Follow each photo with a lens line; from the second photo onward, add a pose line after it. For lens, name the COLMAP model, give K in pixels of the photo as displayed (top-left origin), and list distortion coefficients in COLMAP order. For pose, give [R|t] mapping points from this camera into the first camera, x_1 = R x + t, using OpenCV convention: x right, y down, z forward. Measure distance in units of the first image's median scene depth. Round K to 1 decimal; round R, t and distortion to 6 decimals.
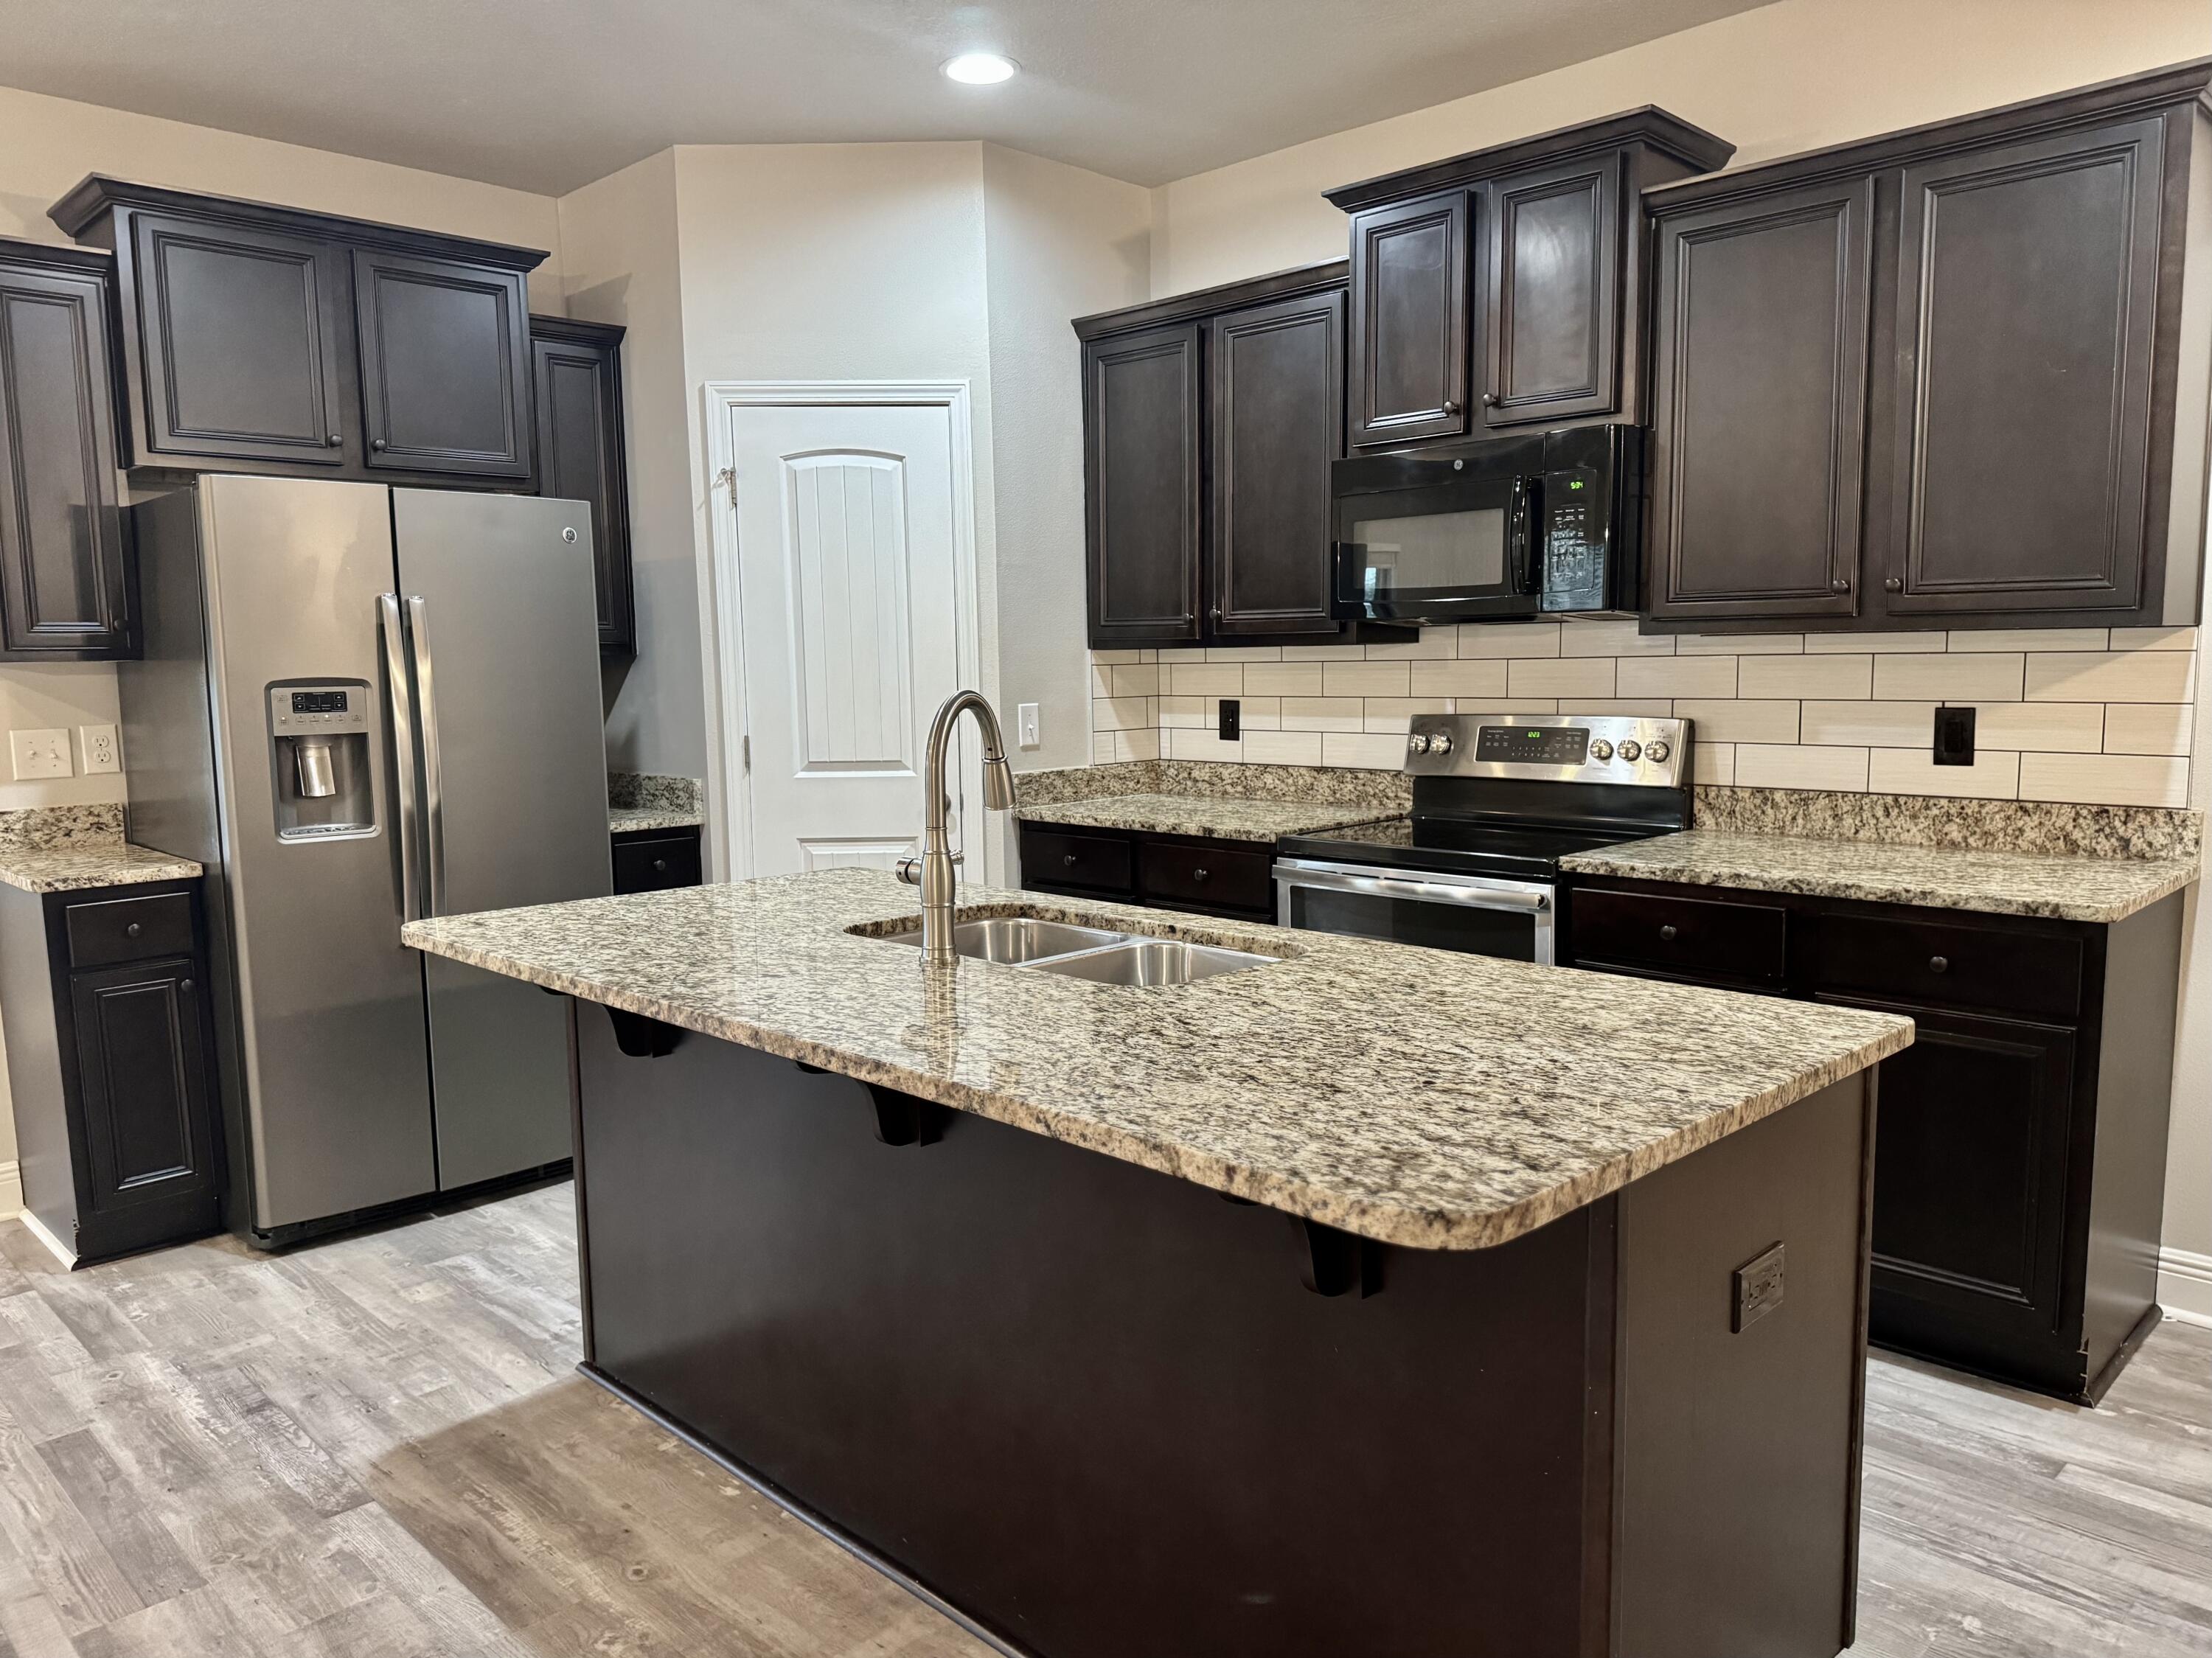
lens RADIAL K [[1528.2, 0, 1099.1], [0, 1528.2, 876.8], [0, 0, 1]] dist [0.096706, -0.101012]
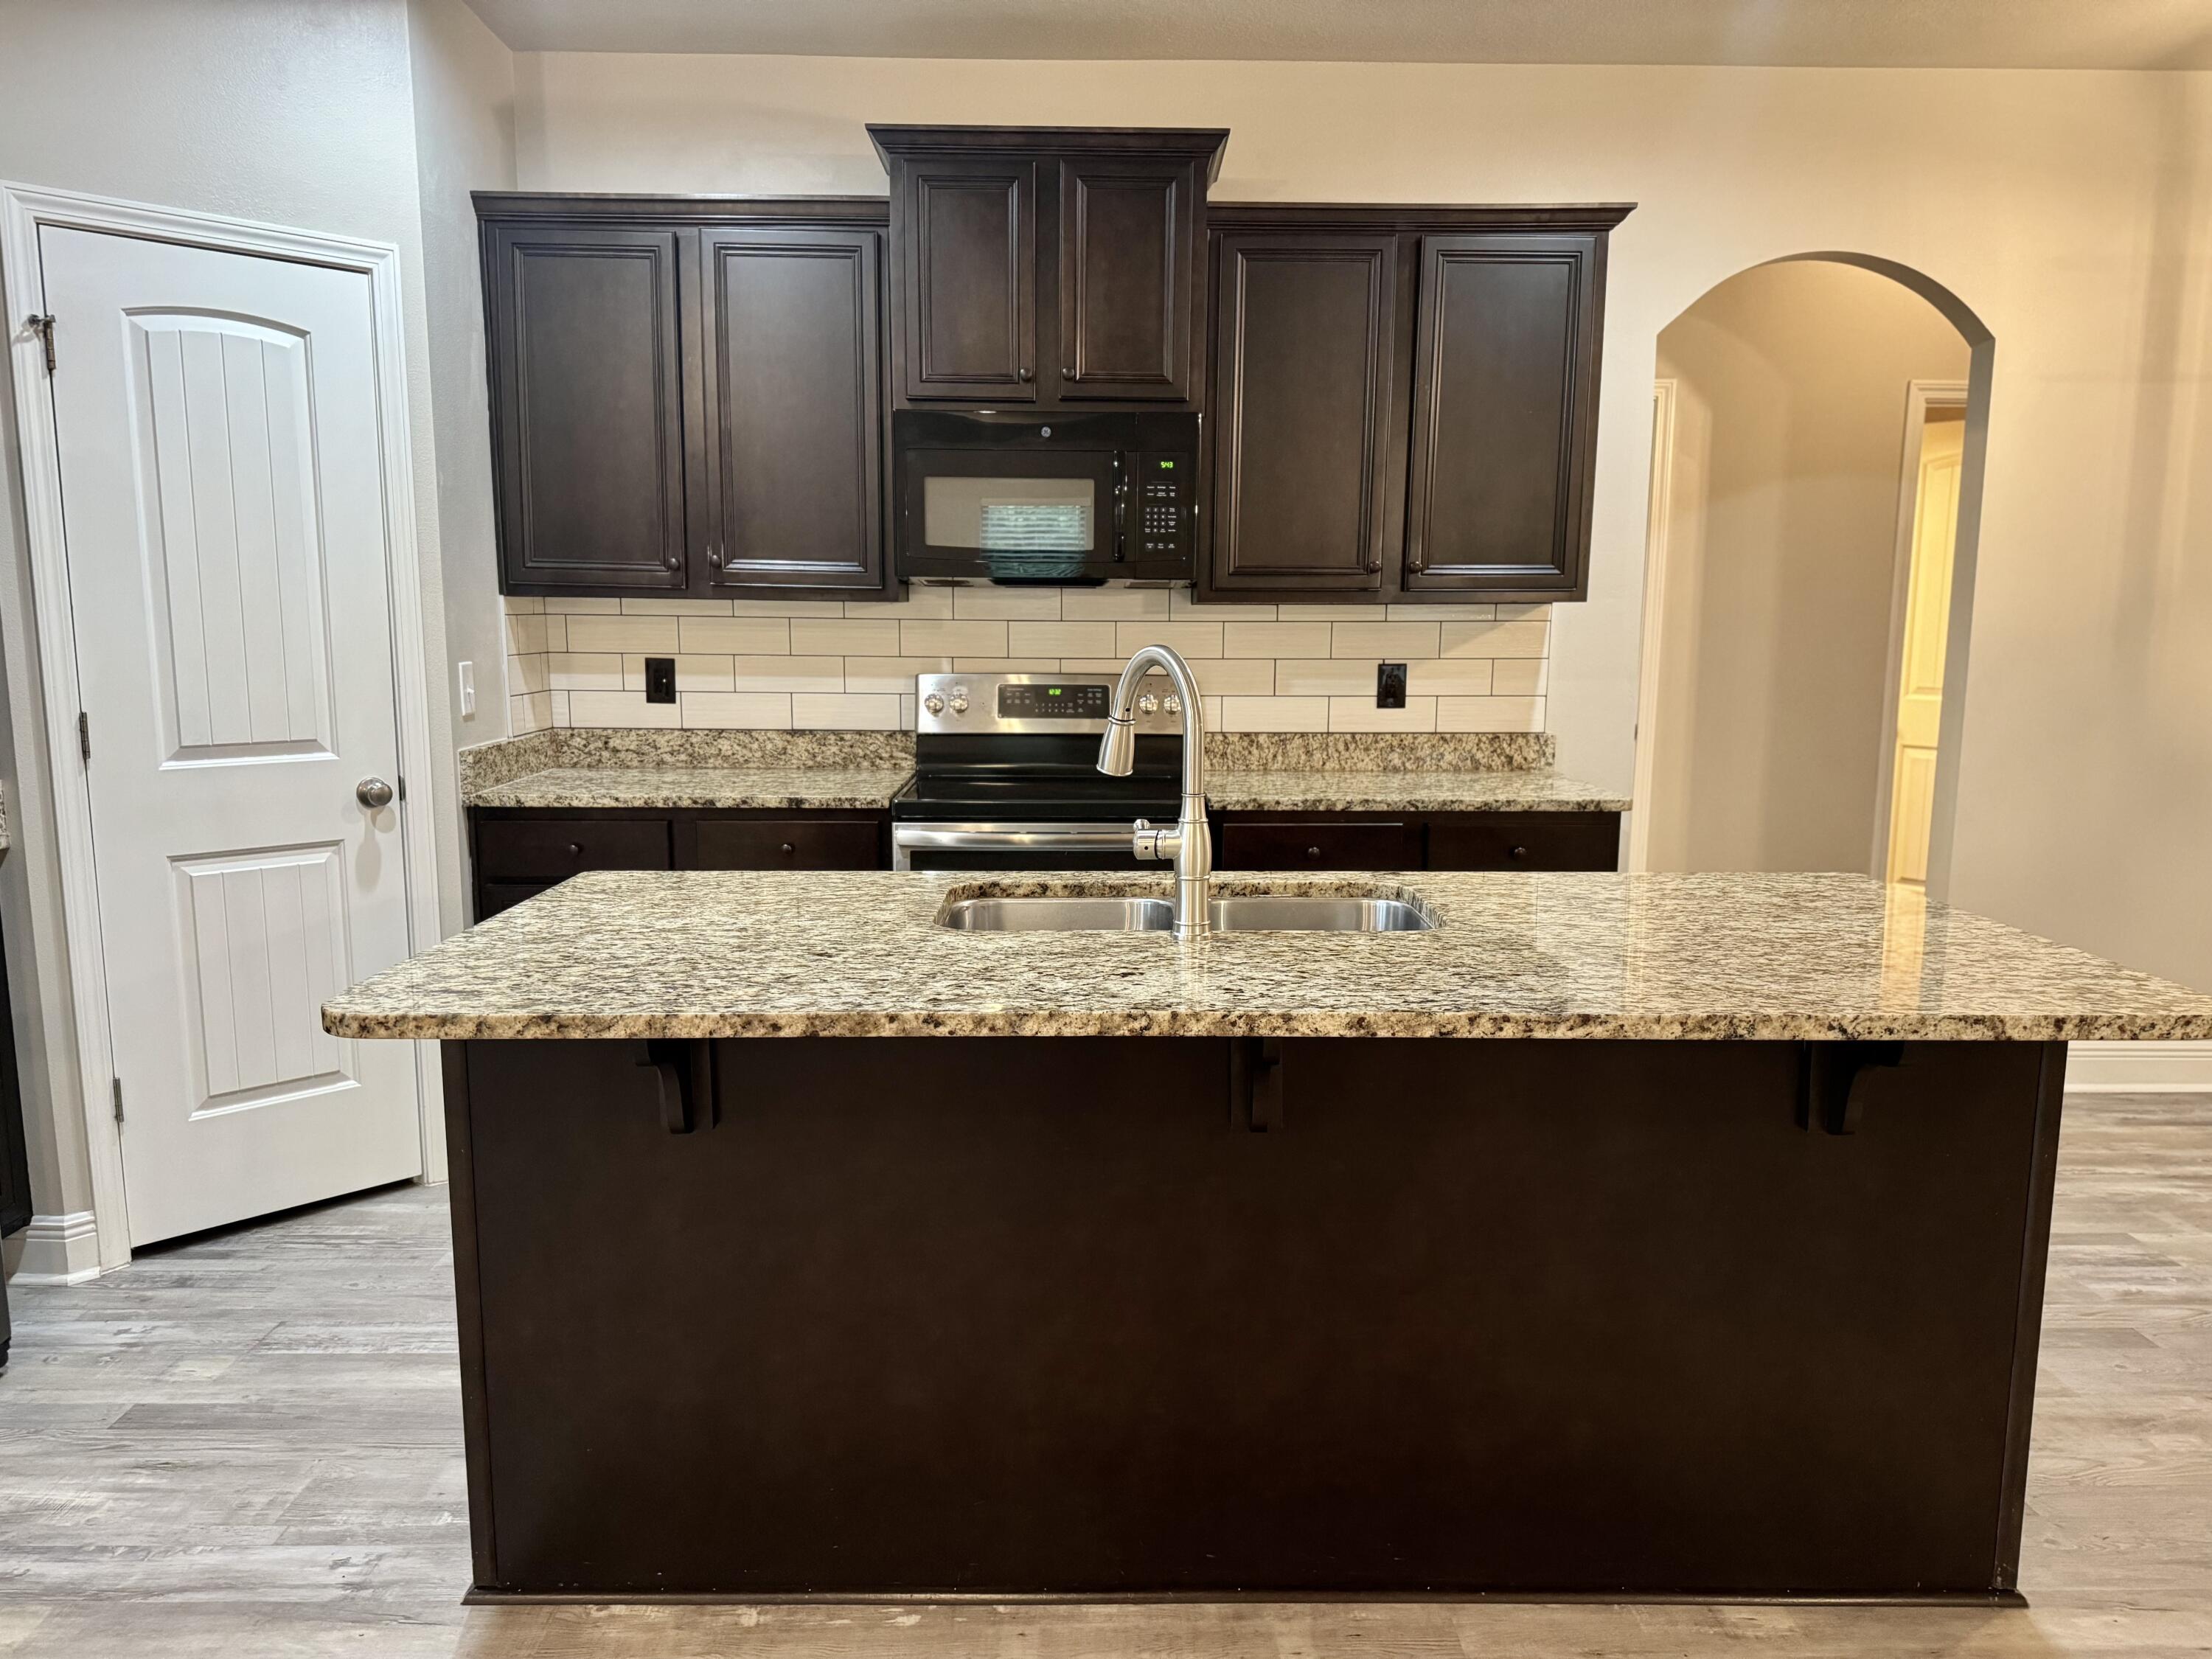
lens RADIAL K [[1528.3, 0, 1099.1], [0, 1528.3, 877.3], [0, 0, 1]] dist [0.096706, -0.101012]
pose [[0.706088, -0.103743, 0.700484, -0.519078], [0.086512, 0.994438, 0.060073, -0.027794], [-0.702820, 0.018183, 0.711135, 0.246106]]
